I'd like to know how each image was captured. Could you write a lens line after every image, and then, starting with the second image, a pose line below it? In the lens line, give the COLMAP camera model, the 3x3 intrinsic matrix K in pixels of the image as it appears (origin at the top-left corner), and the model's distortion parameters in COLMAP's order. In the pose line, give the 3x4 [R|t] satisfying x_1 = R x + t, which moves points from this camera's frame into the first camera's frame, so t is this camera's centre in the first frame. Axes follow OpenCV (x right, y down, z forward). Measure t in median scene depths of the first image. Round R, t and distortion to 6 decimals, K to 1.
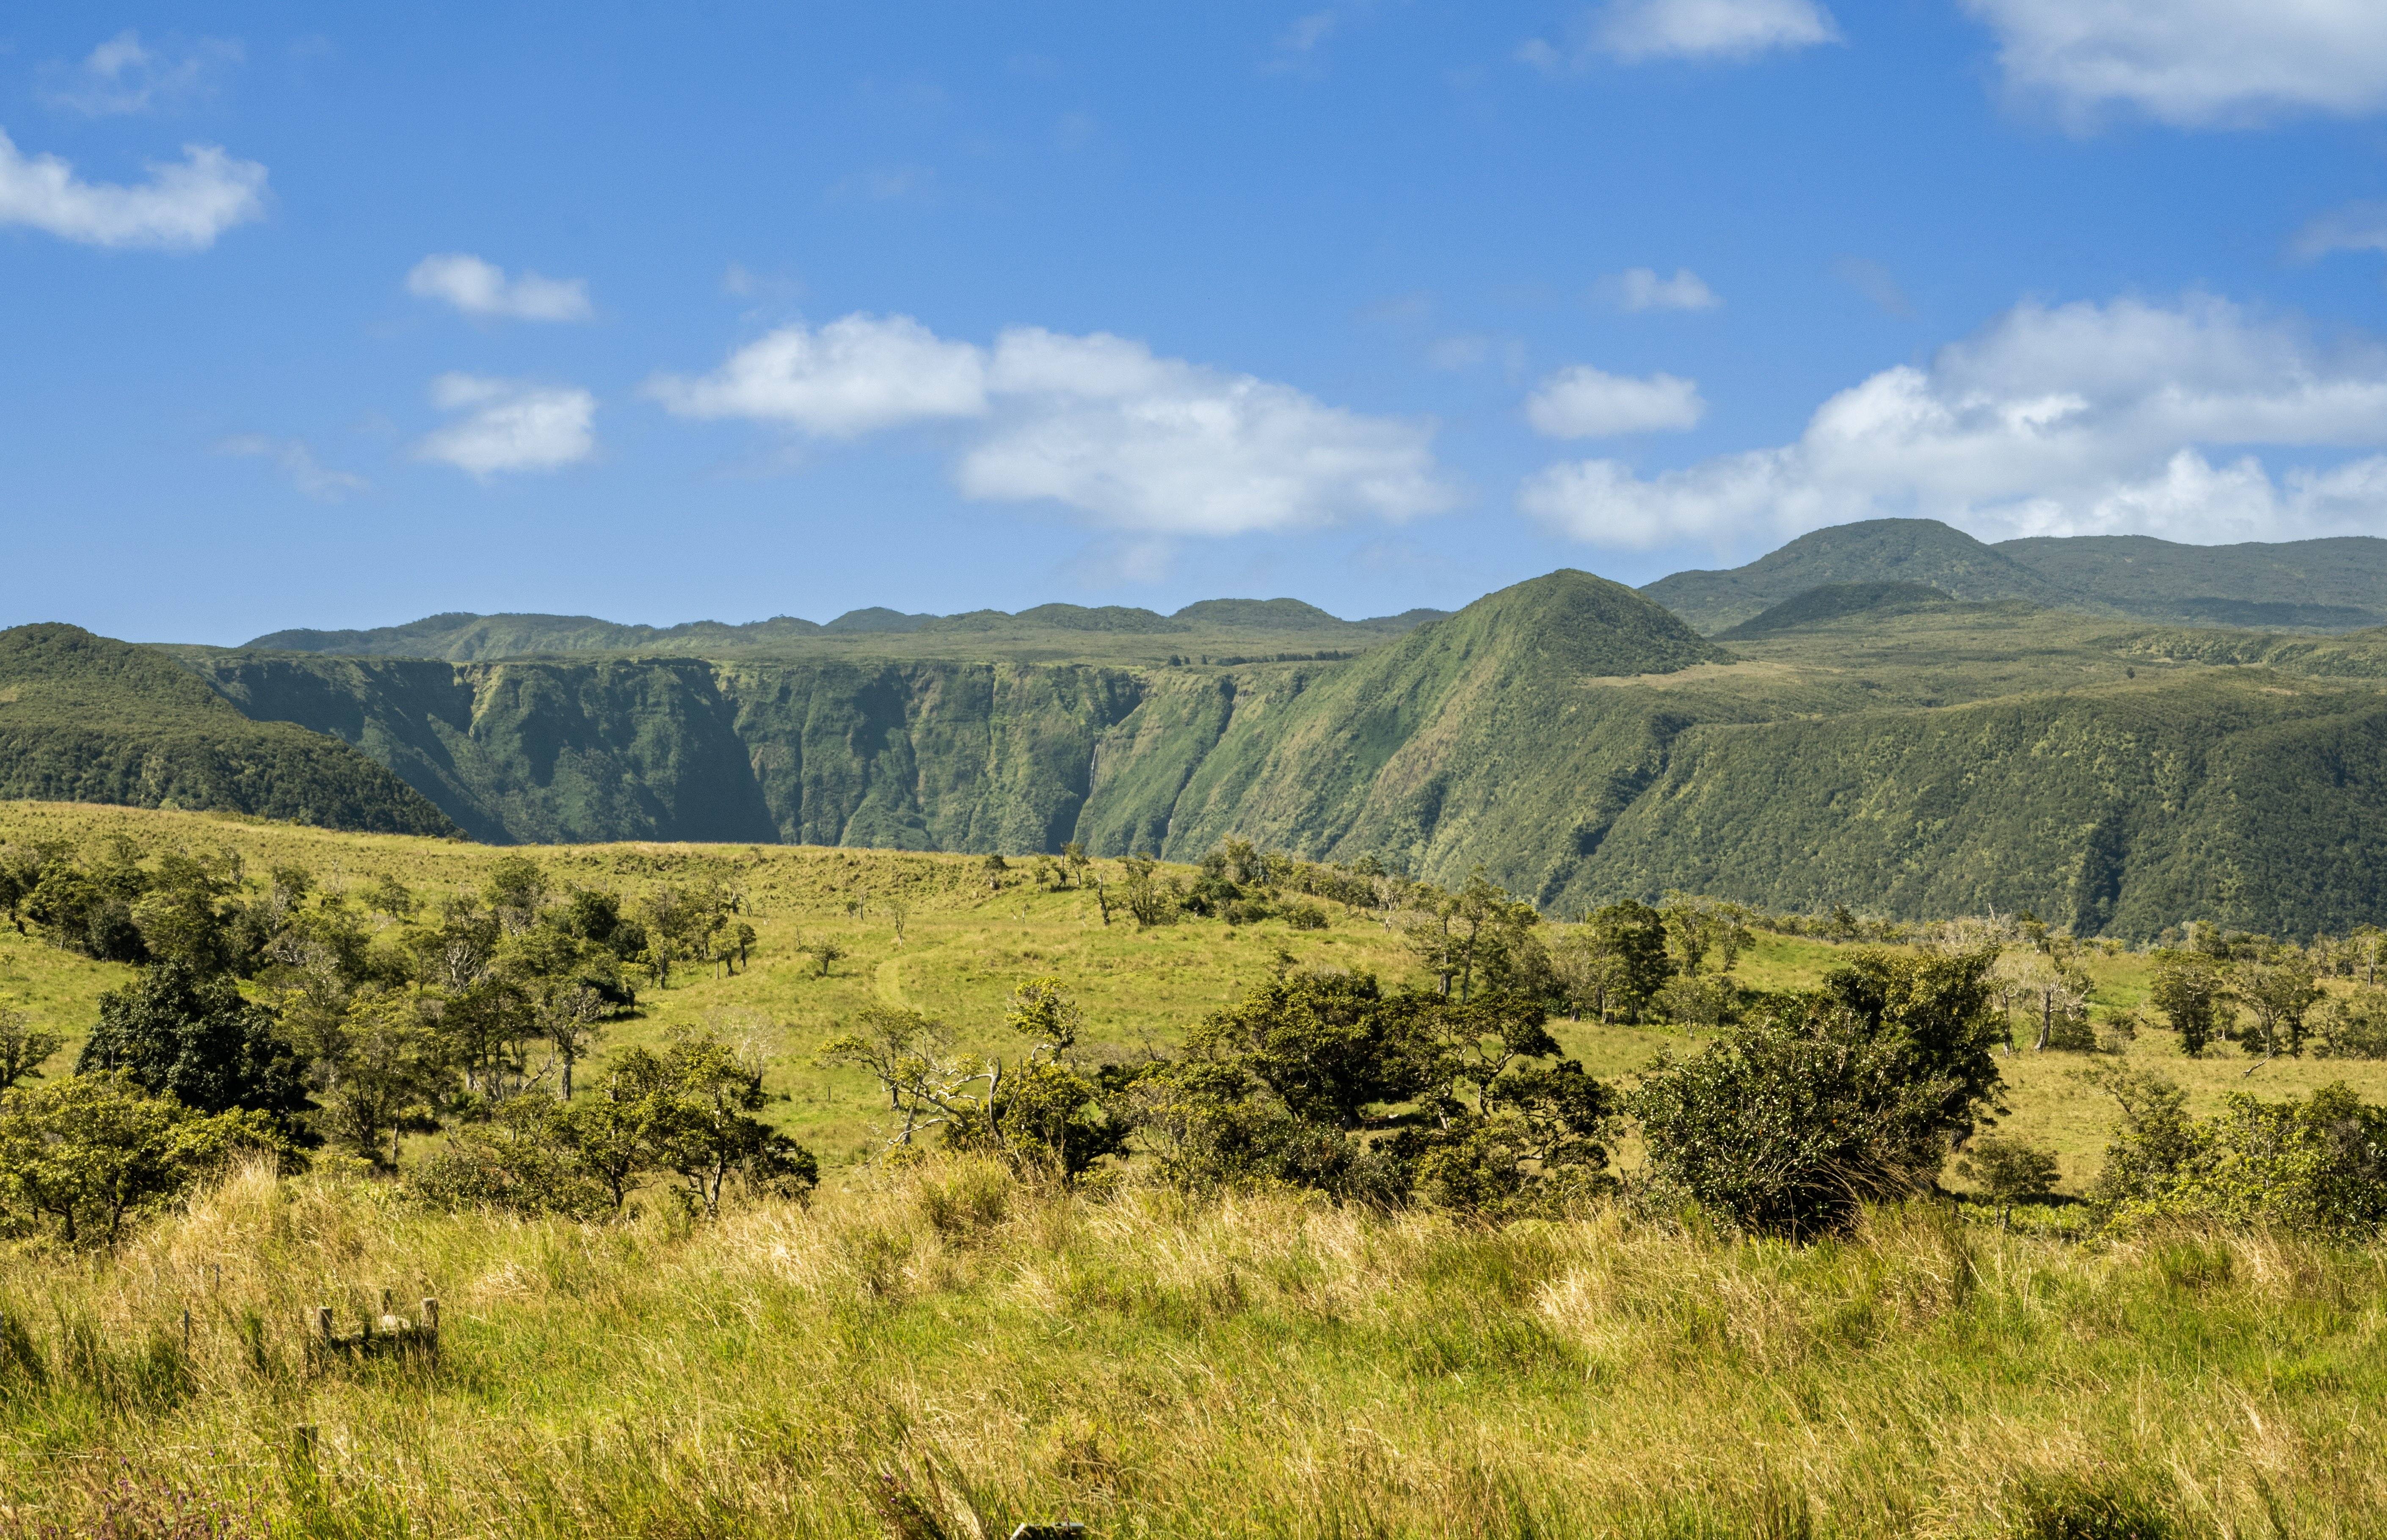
lens RADIAL K [[7388.4, 0, 1192.1], [0, 7388.4, 772.7], [0, 0, 1]] dist [-0.068930, 0.000000]
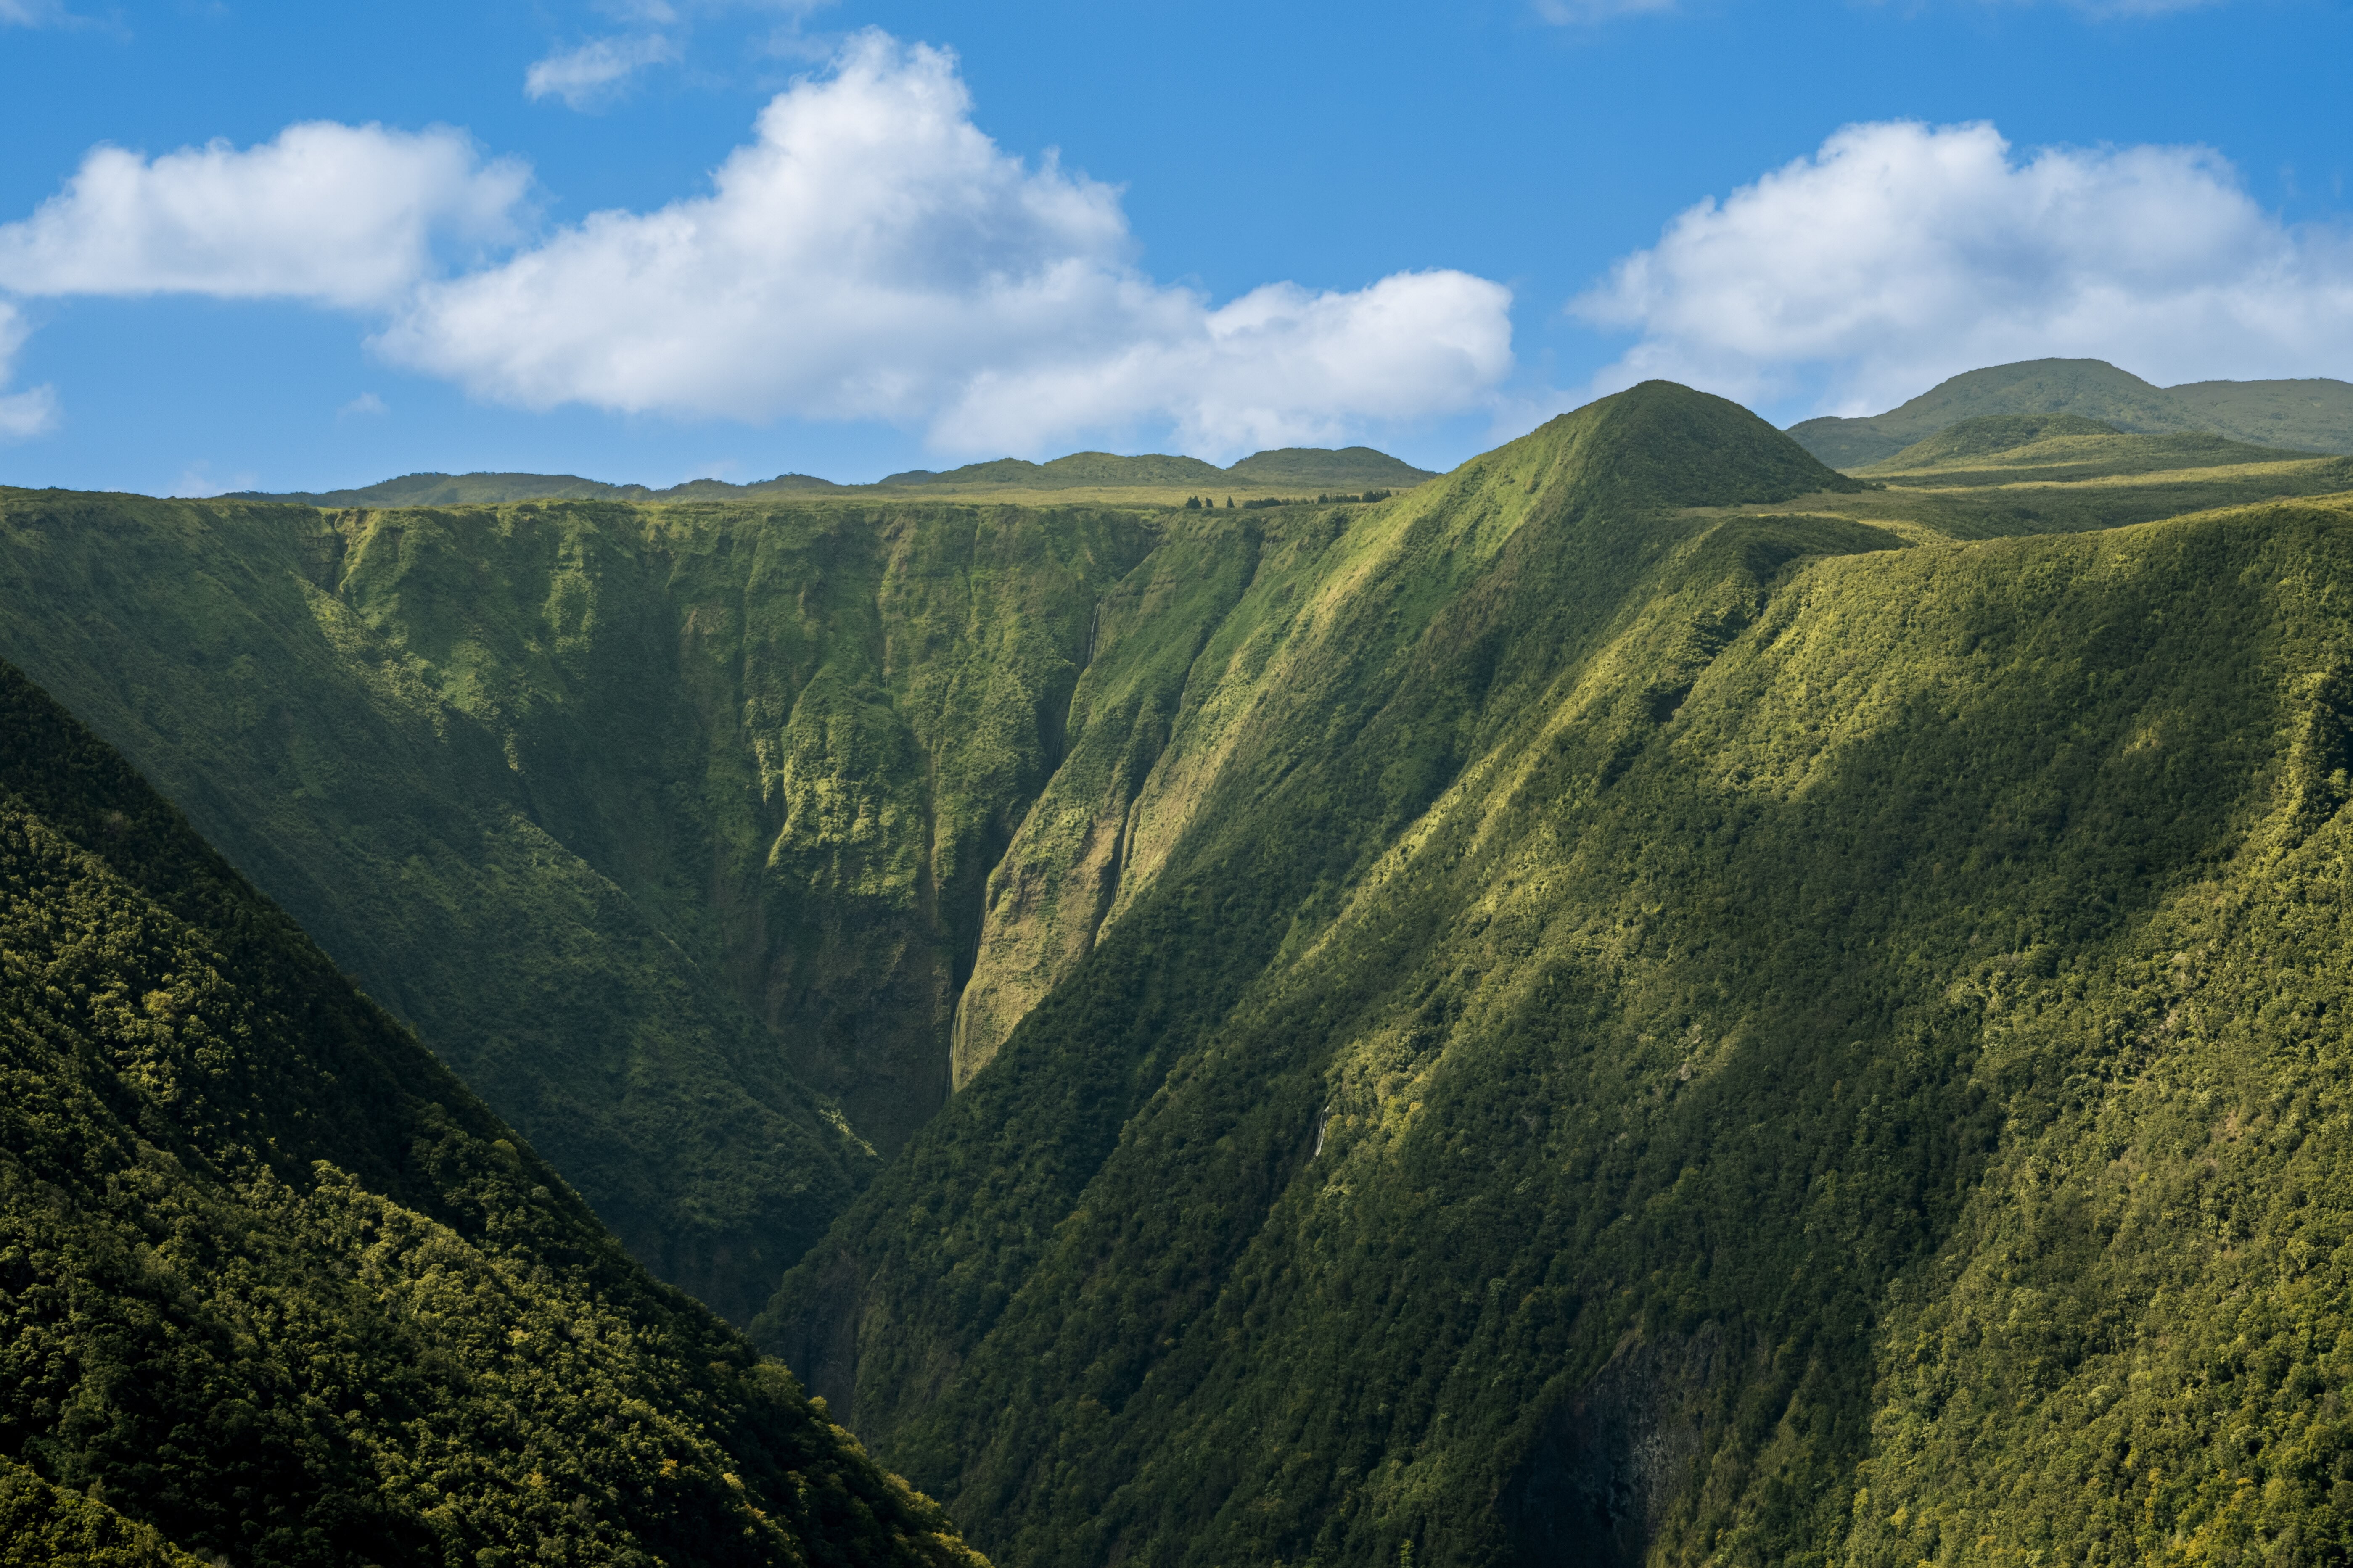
lens RADIAL K [[7293.5, 0, 1177.4], [0, 7293.5, 783.4], [0, 0, 1]] dist [-0.275995, 0.000000]
pose [[0.999666, -0.005202, -0.025301, 0.017130], [0.005567, 0.999881, 0.014399, 0.004822], [0.025223, -0.014535, 0.999576, 0.183769]]
